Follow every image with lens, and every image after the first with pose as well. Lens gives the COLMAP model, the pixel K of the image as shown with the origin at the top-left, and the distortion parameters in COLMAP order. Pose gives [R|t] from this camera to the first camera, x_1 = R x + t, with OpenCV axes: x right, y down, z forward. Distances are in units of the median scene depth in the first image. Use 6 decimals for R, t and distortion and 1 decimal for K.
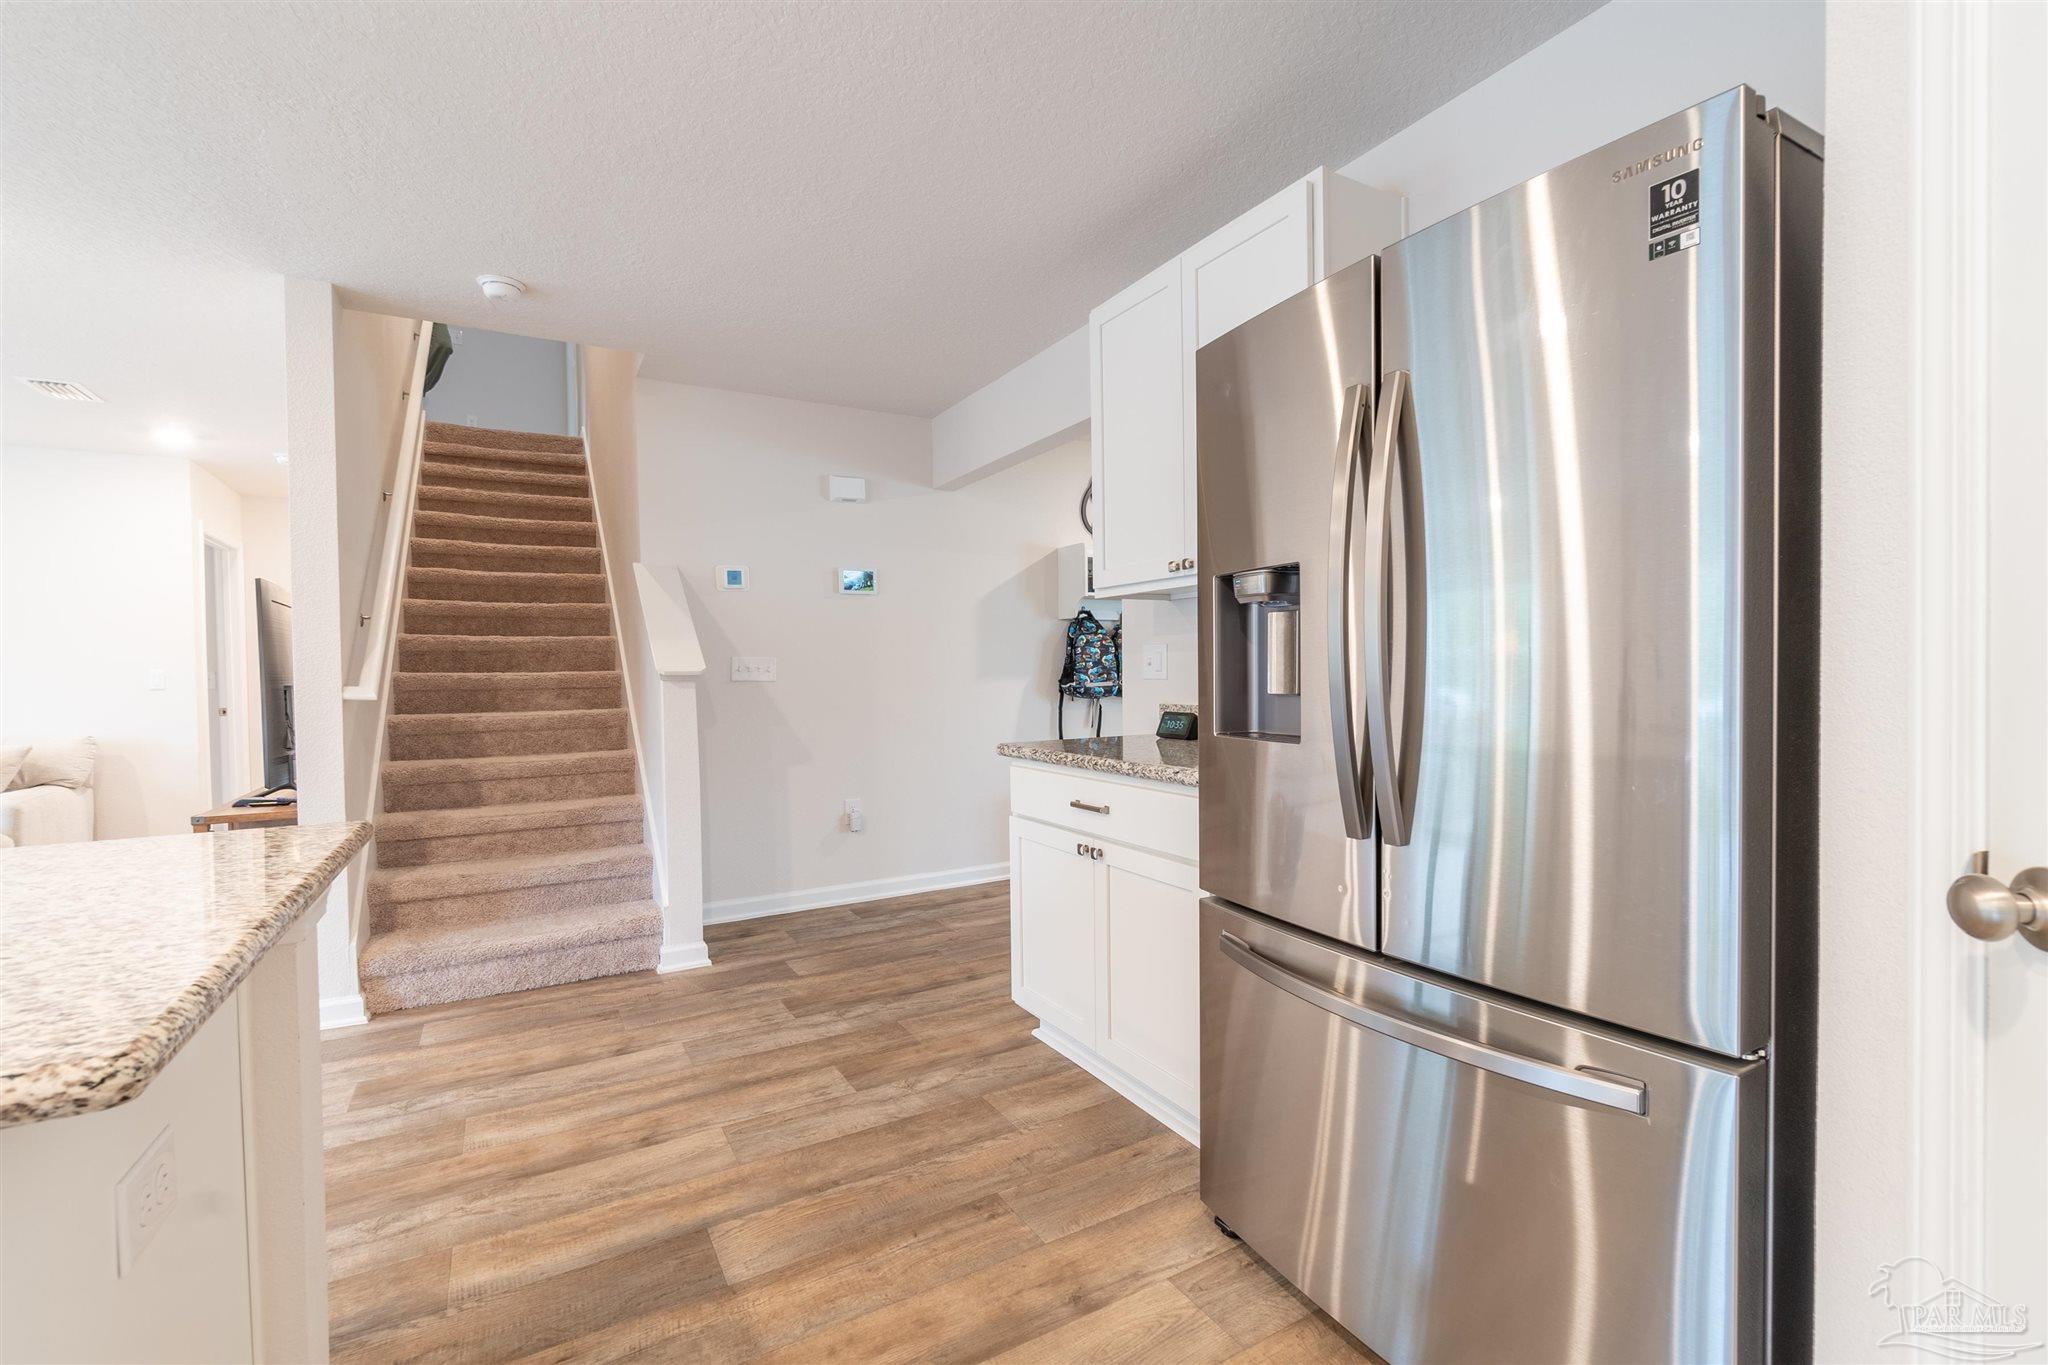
lens RADIAL K [[884.3, 0, 1003.8], [0, 884.3, 681.7], [0, 0, 1]] dist [-0.003301, -0.000216]
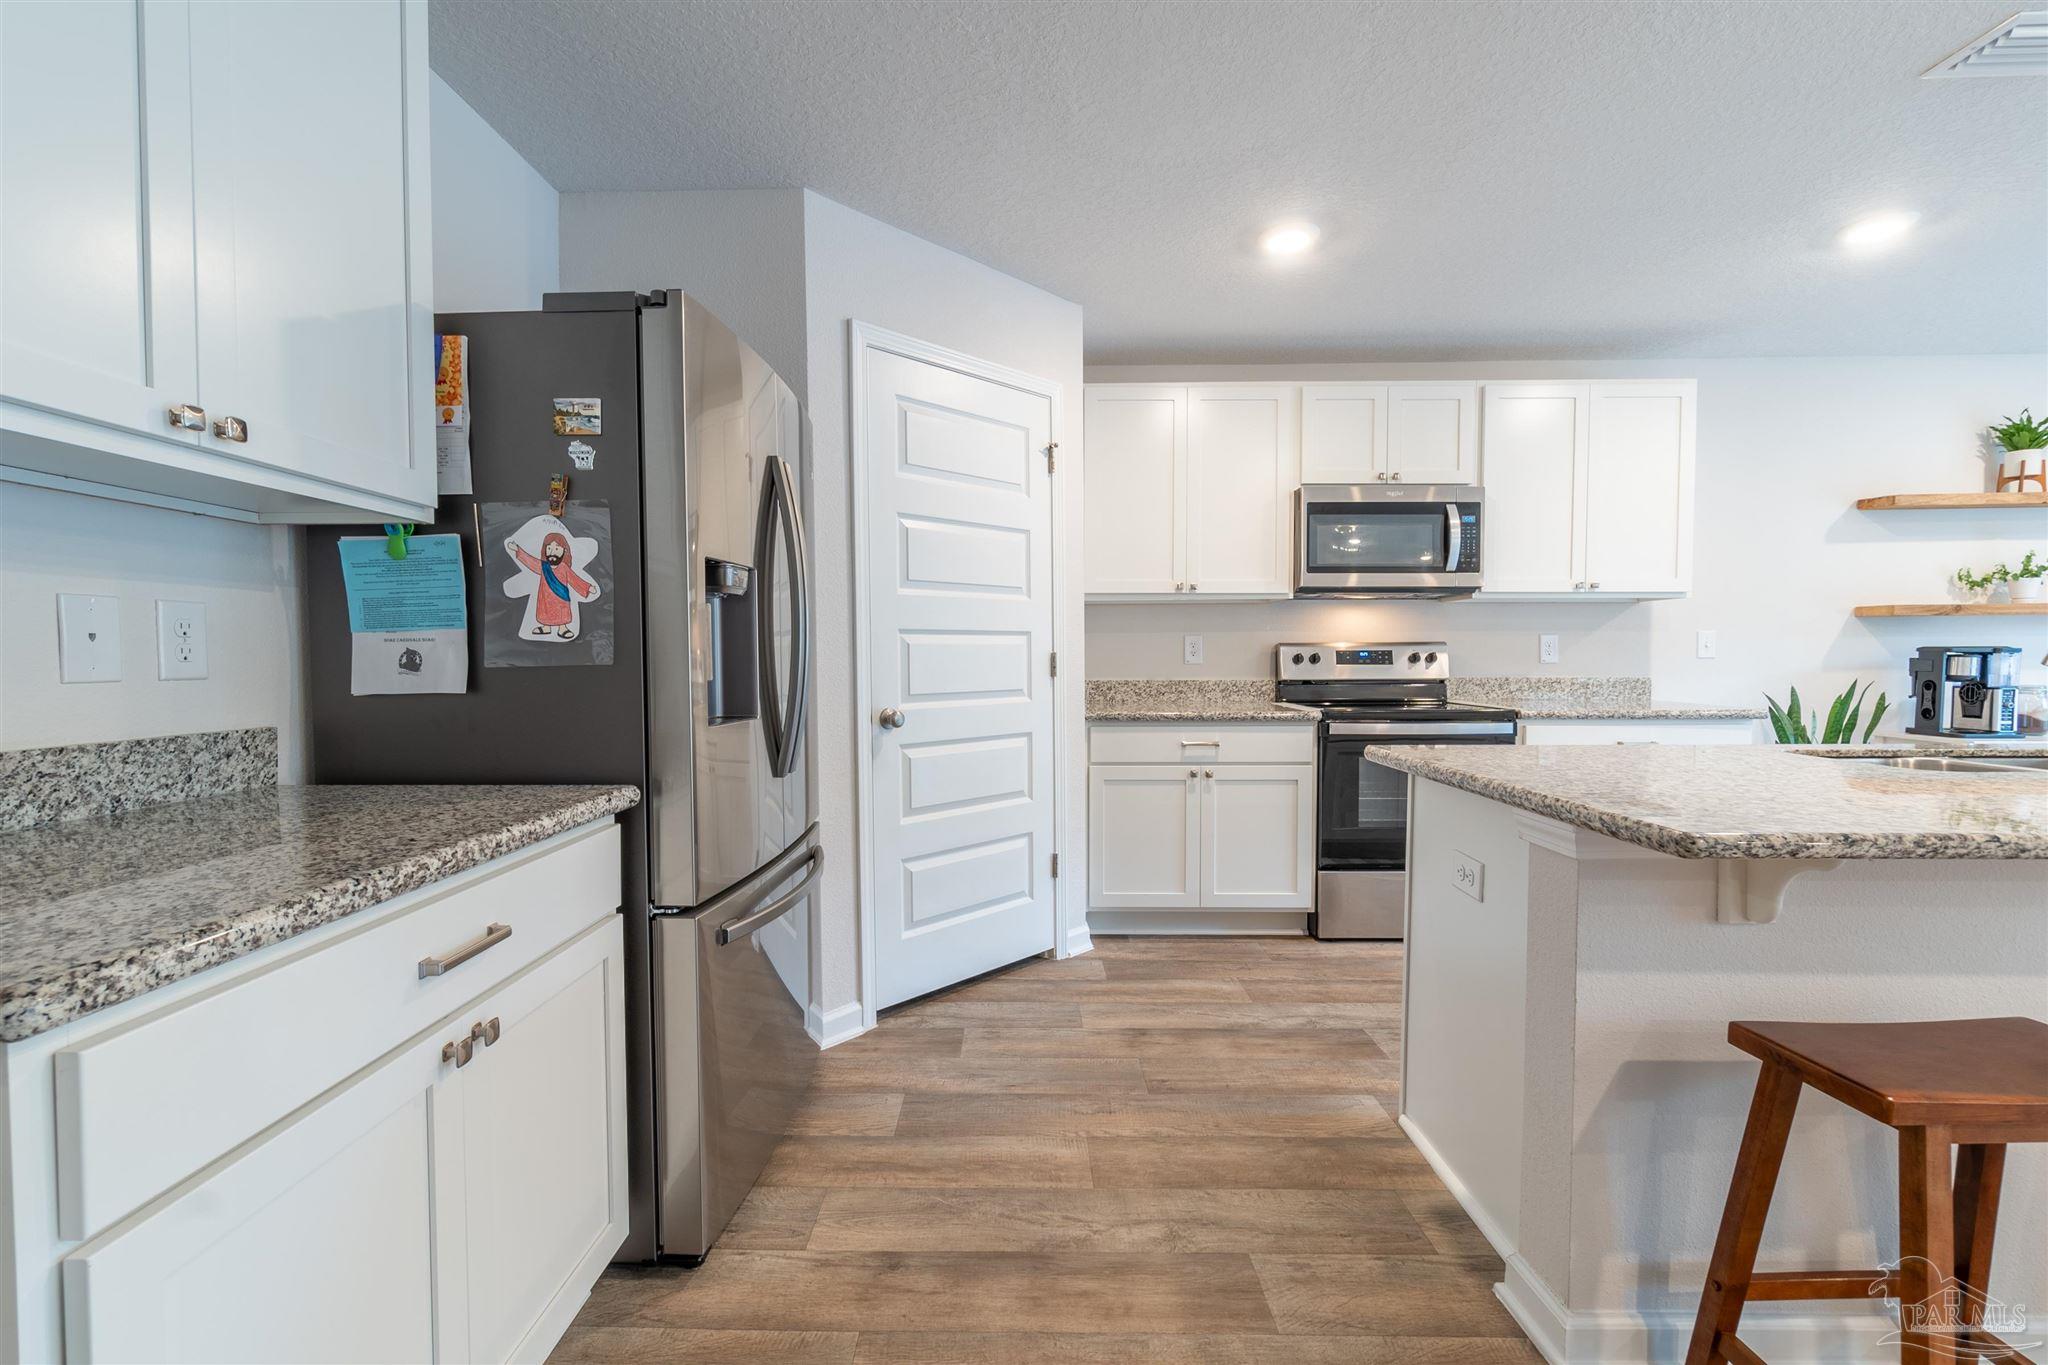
lens RADIAL K [[882.6, 0, 1014.0], [0, 882.6, 684.0], [0, 0, 1]] dist [-0.001911, 0.000760]
pose [[-0.864273, 0.000827, 0.503022, -0.346652], [0.022374, 0.999072, 0.036800, -0.008695], [-0.502525, 0.043060, -0.863490, 1.109894]]
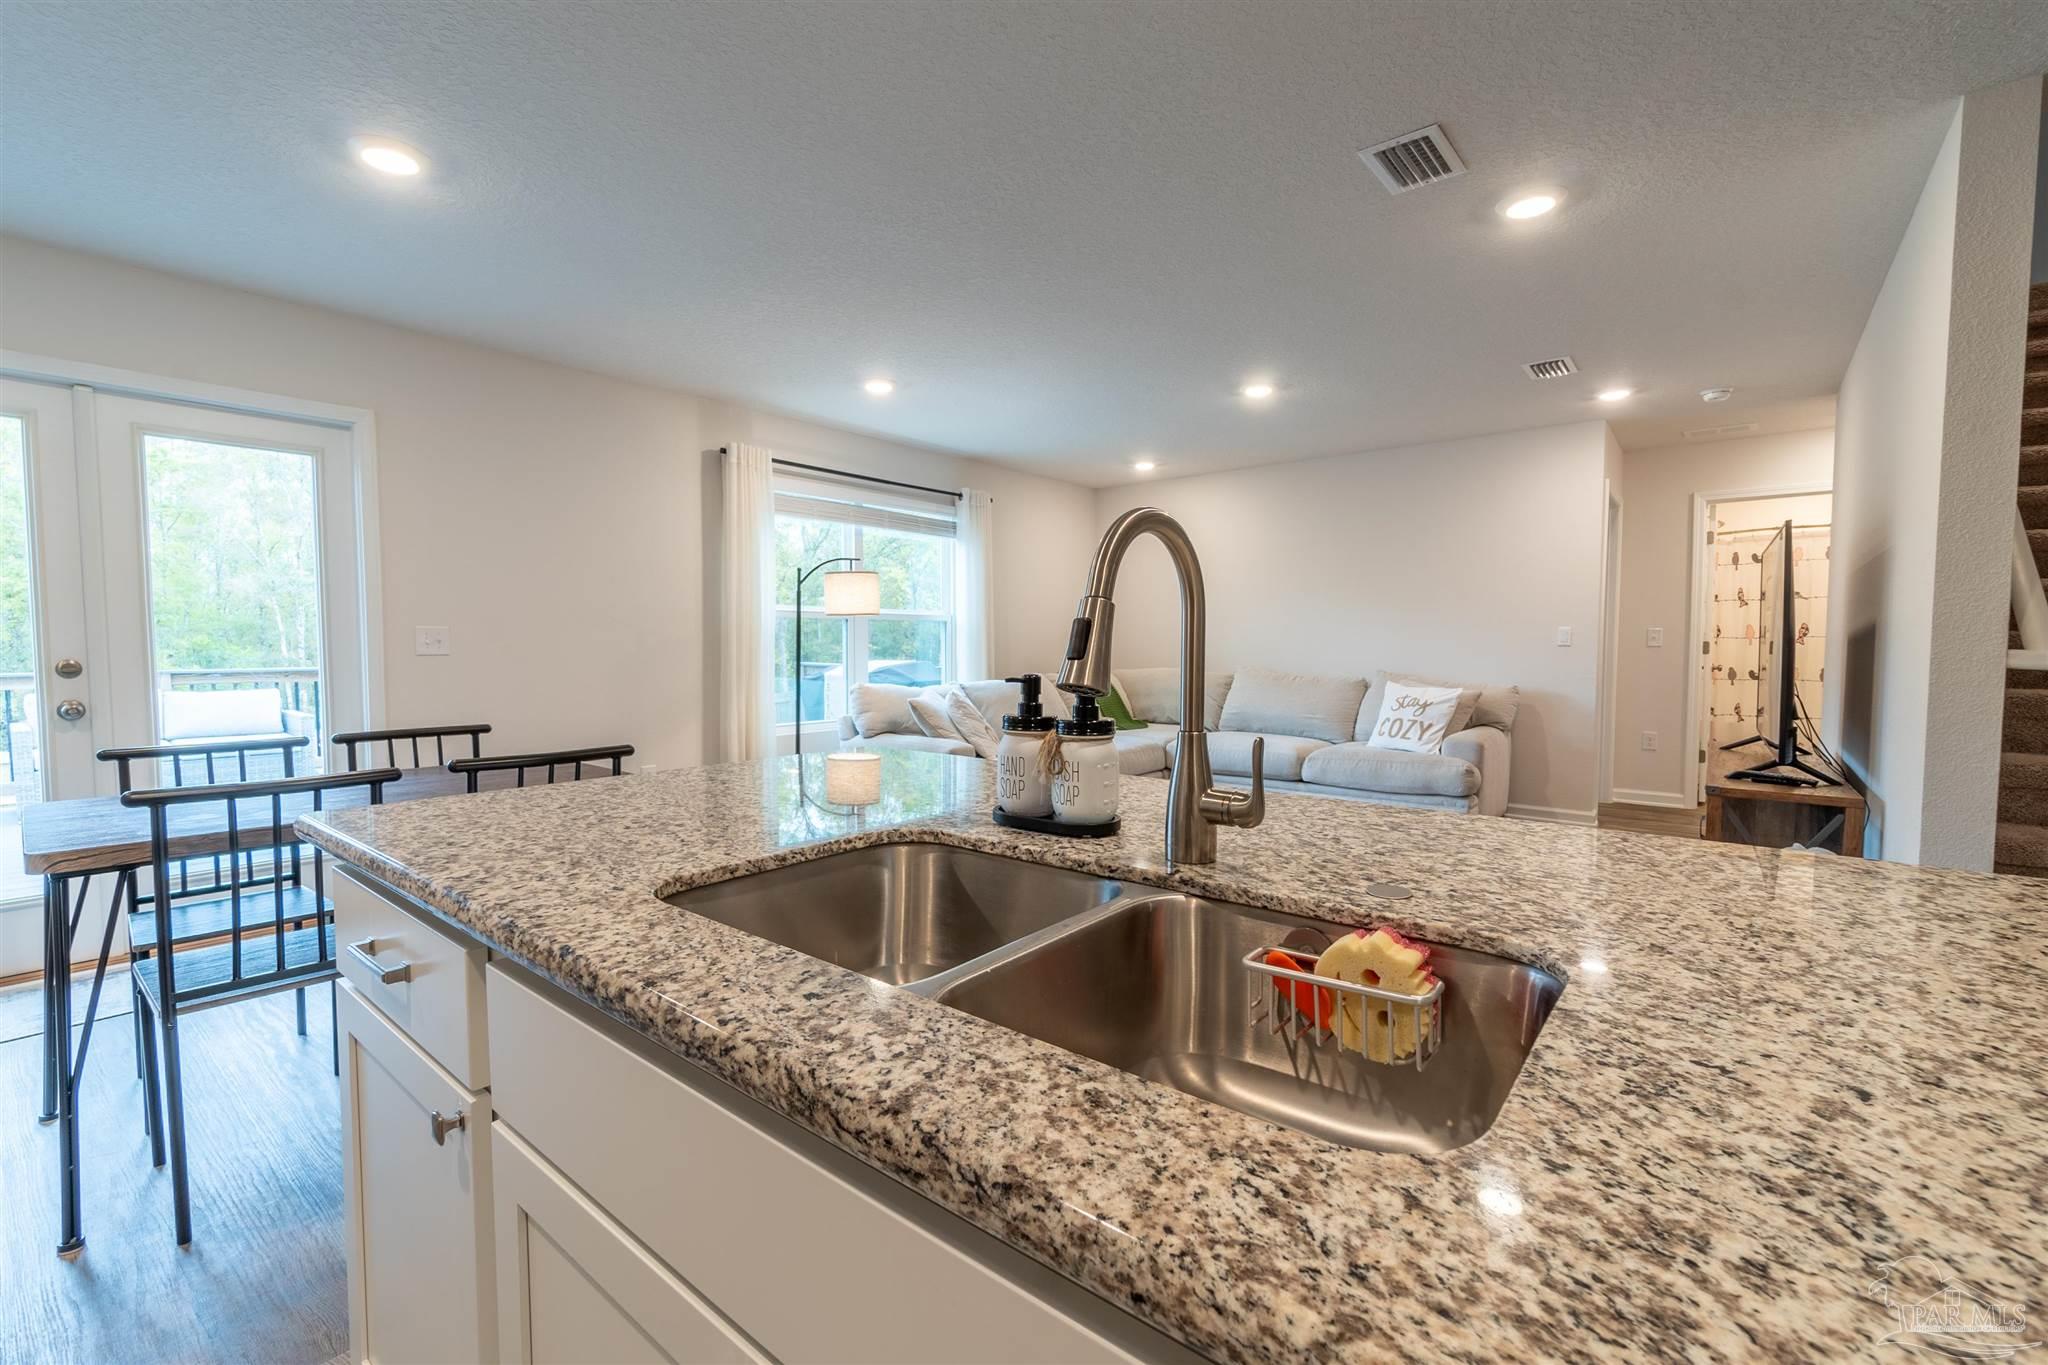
lens RADIAL K [[869.5, 0, 1001.4], [0, 869.5, 687.1], [0, 0, 1]] dist [-0.002359, -0.000202]
pose [[0.353275, 0.063141, -0.933386, -0.423575], [-0.012247, 0.997946, 0.062873, 0.002258], [0.935439, -0.010780, 0.353323, -0.028523]]
